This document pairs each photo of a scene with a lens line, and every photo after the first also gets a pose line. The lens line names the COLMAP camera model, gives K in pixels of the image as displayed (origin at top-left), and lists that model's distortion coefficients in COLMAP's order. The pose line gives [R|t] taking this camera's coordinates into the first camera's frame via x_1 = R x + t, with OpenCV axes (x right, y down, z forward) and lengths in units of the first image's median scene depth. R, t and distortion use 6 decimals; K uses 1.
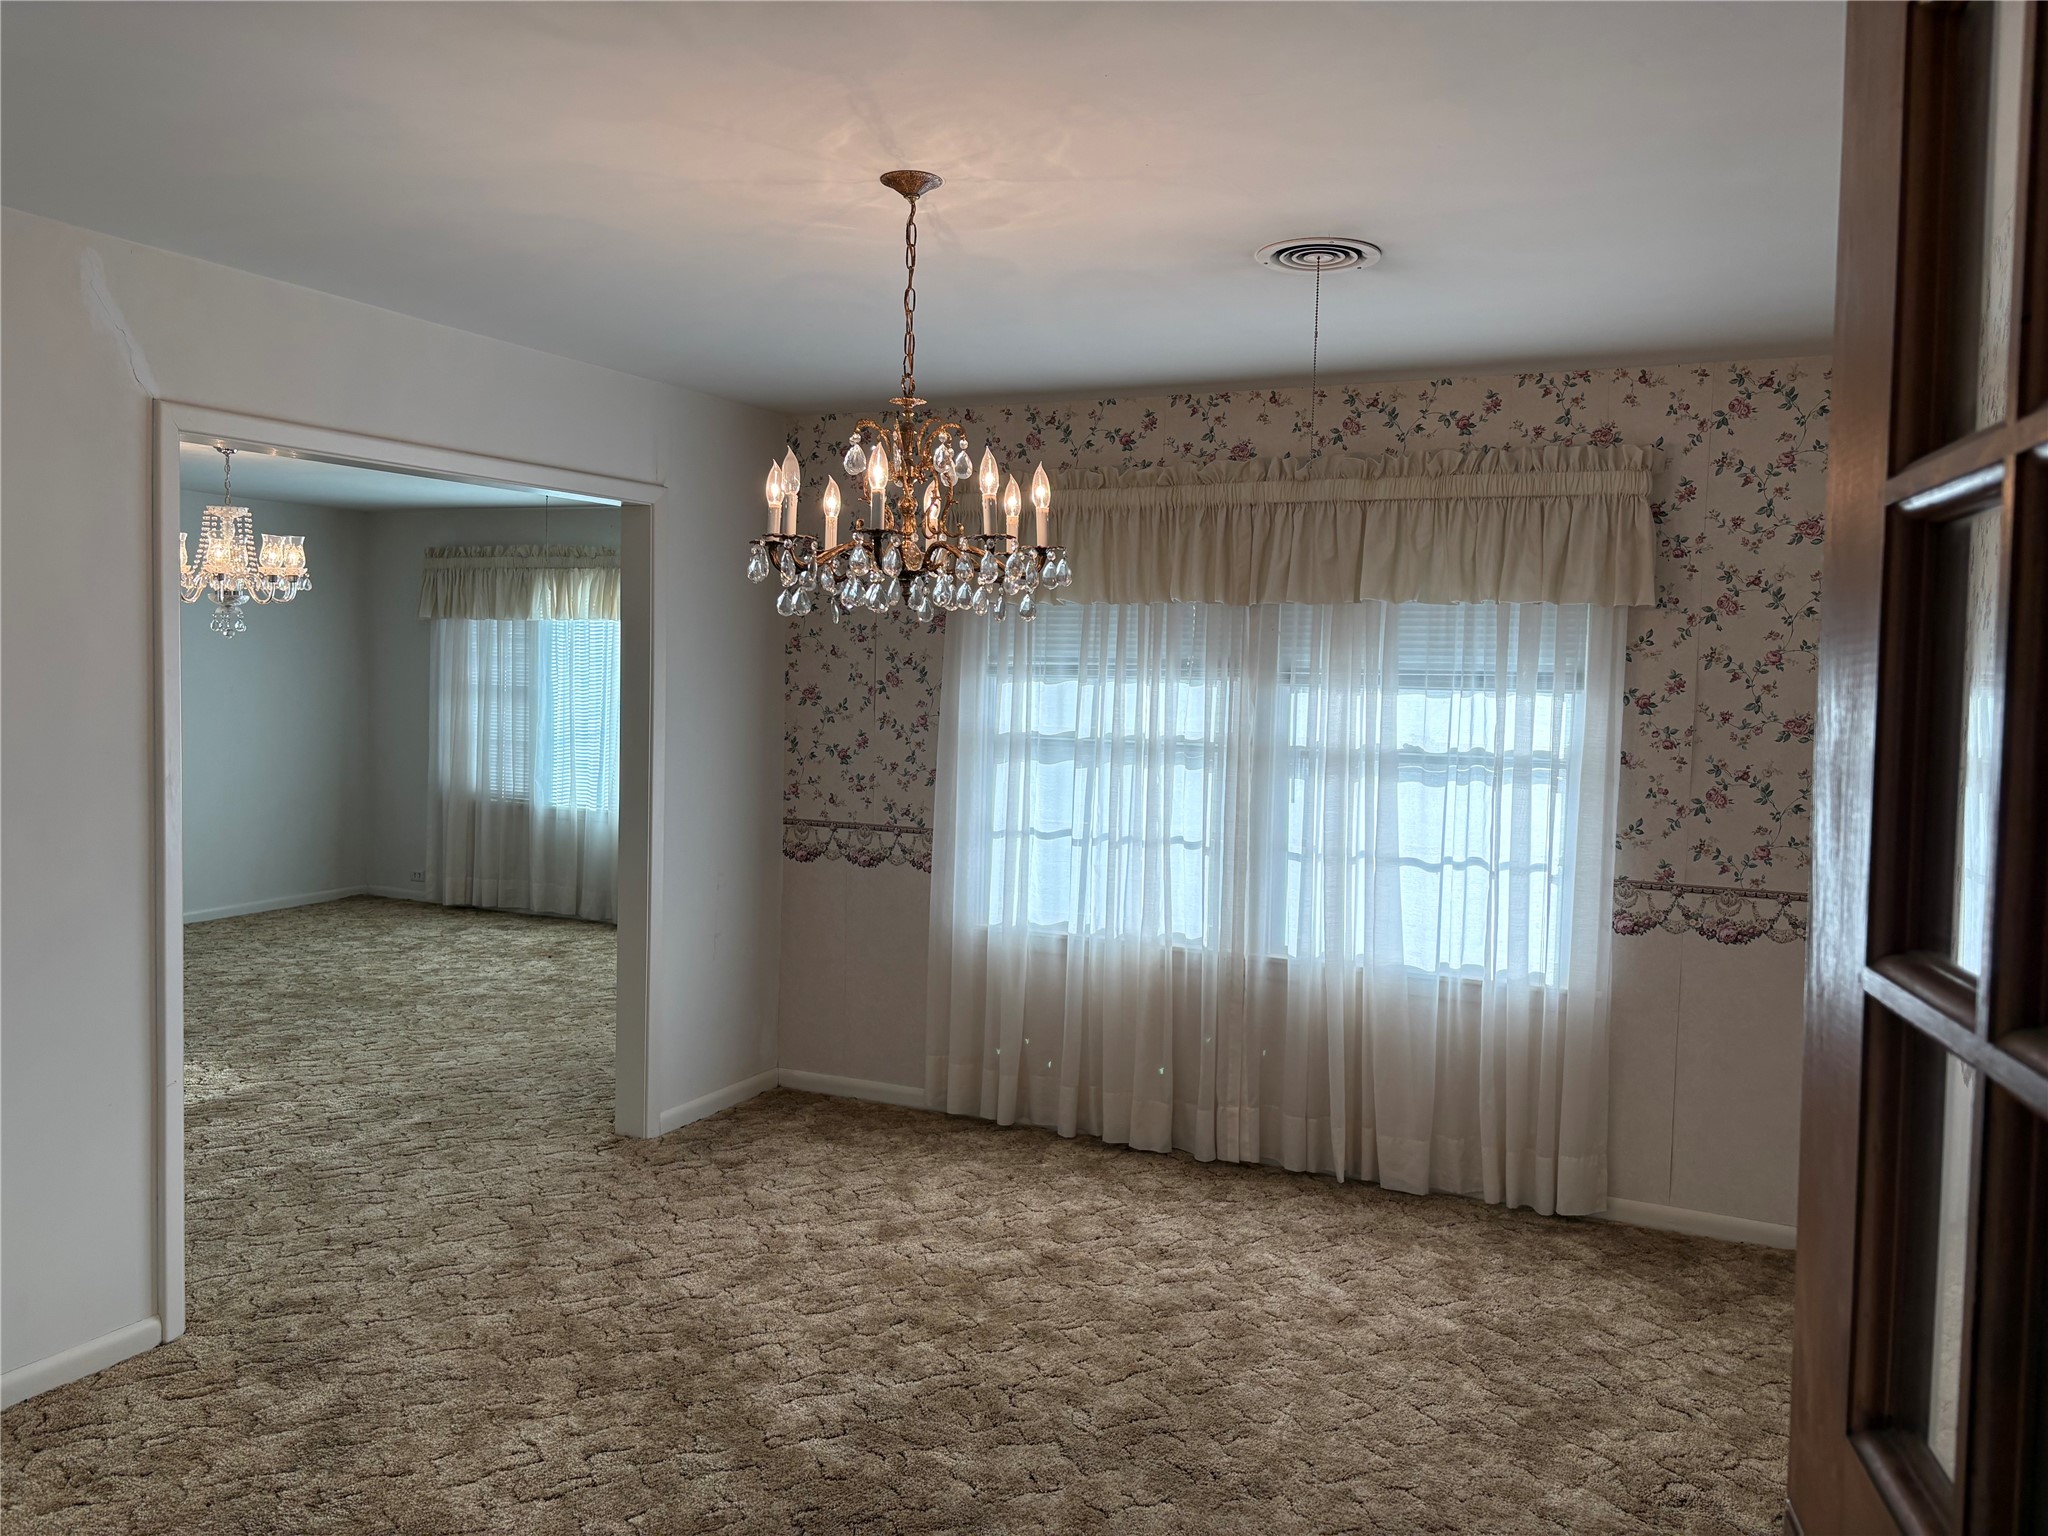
lens RADIAL K [[1591.1, 0, 1025.2], [0, 1591.1, 758.1], [0, 0, 1]] dist [0.026419, 0.011538]
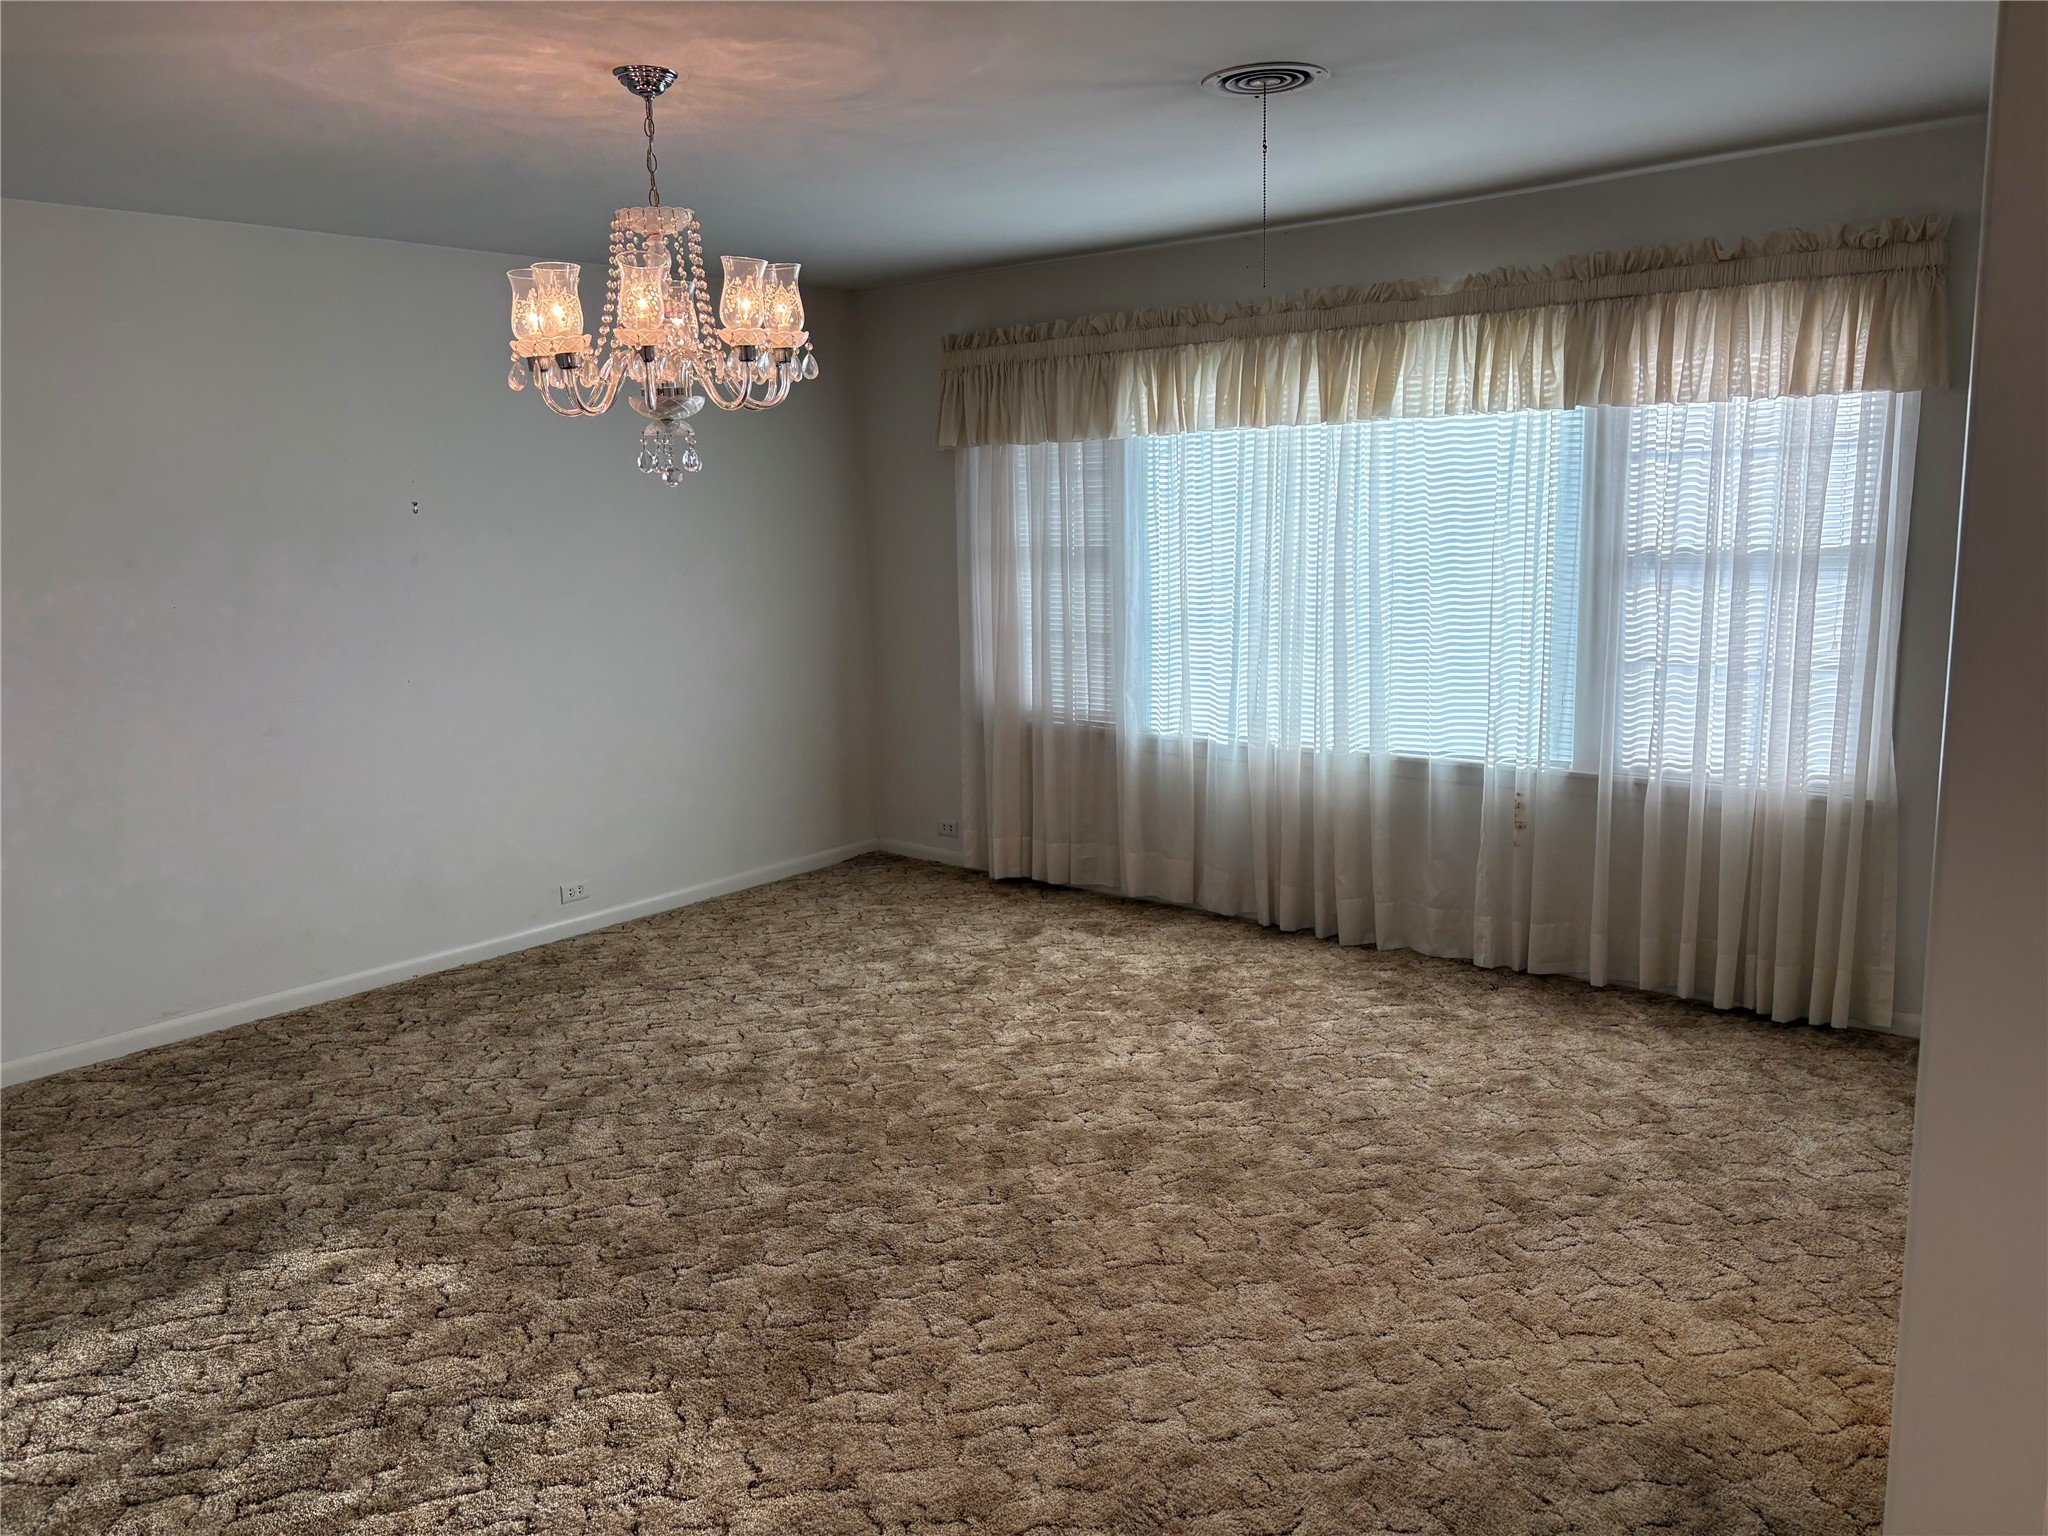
lens RADIAL K [[1547.8, 0, 1019.9], [0, 1547.8, 767.0], [0, 0, 1]] dist [0.091655, -0.107755]
pose [[0.967147, -0.004325, -0.254183, -0.192481], [0.033185, 0.993448, 0.109364, -0.026614], [0.252044, -0.114207, 0.960953, 0.393710]]
